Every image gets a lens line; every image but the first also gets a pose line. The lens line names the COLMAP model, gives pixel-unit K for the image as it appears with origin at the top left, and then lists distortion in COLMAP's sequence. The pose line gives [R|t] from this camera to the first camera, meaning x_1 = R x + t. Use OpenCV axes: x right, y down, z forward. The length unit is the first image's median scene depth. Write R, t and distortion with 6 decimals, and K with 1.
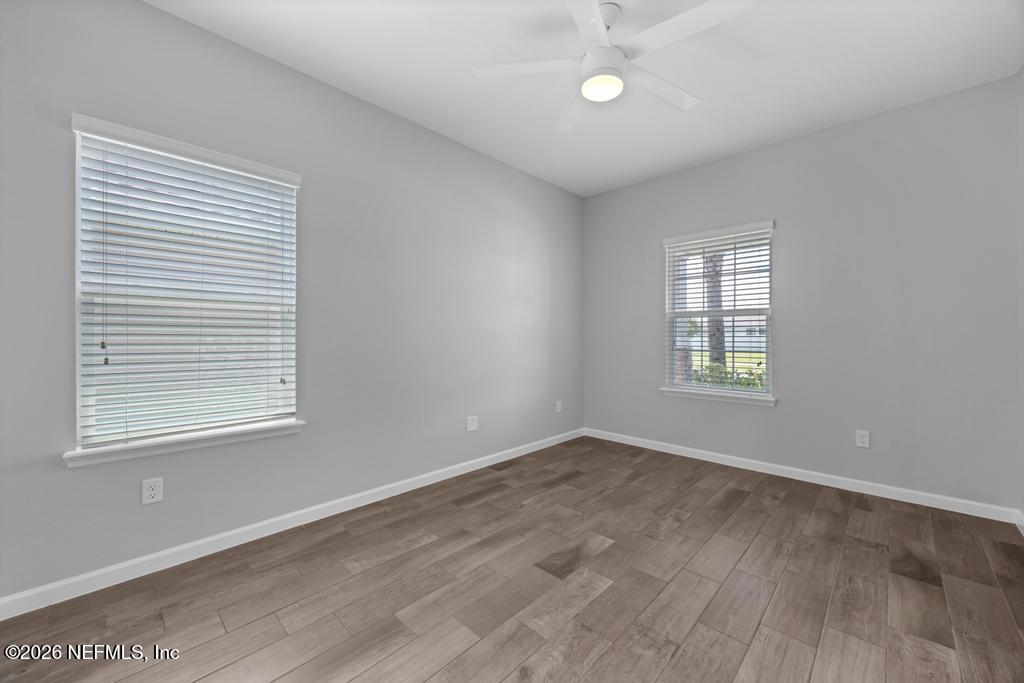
lens RADIAL K [[402.9, 0, 507.9], [0, 402.9, 336.9], [0, 0, 1]] dist [0.001290, -0.000220]
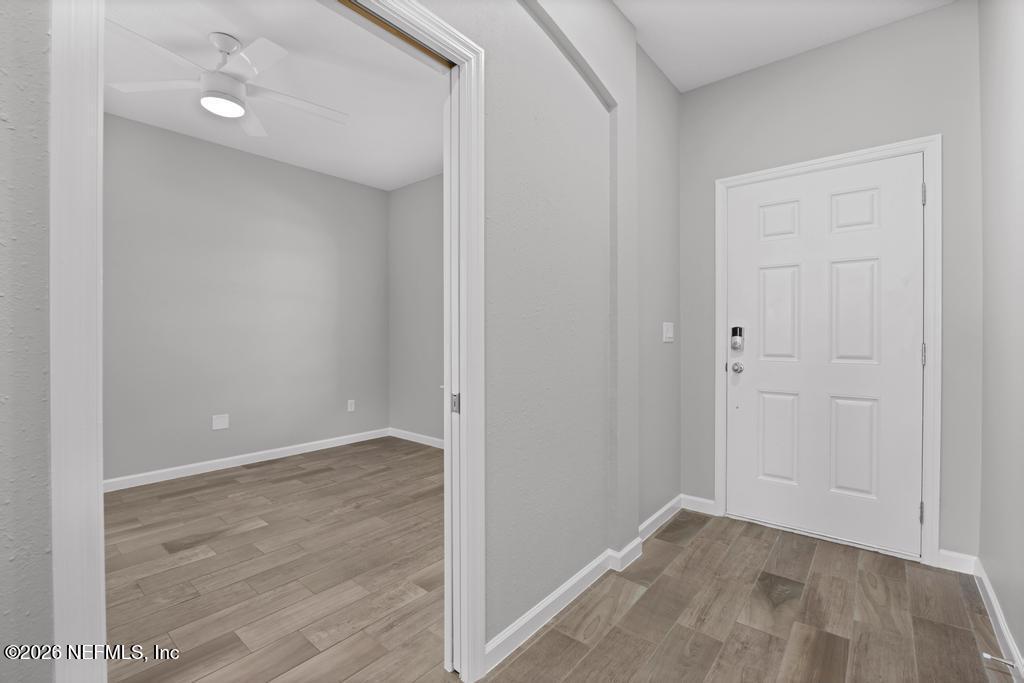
lens RADIAL K [[463.1, 0, 509.9], [0, 463.1, 339.0], [0, 0, 1]] dist [-0.003945, -0.000809]
pose [[0.998591, -0.002661, 0.053003, 0.648522], [0.002011, 0.999922, 0.012314, -0.003952], [-0.053032, -0.012190, 0.998518, -0.204132]]
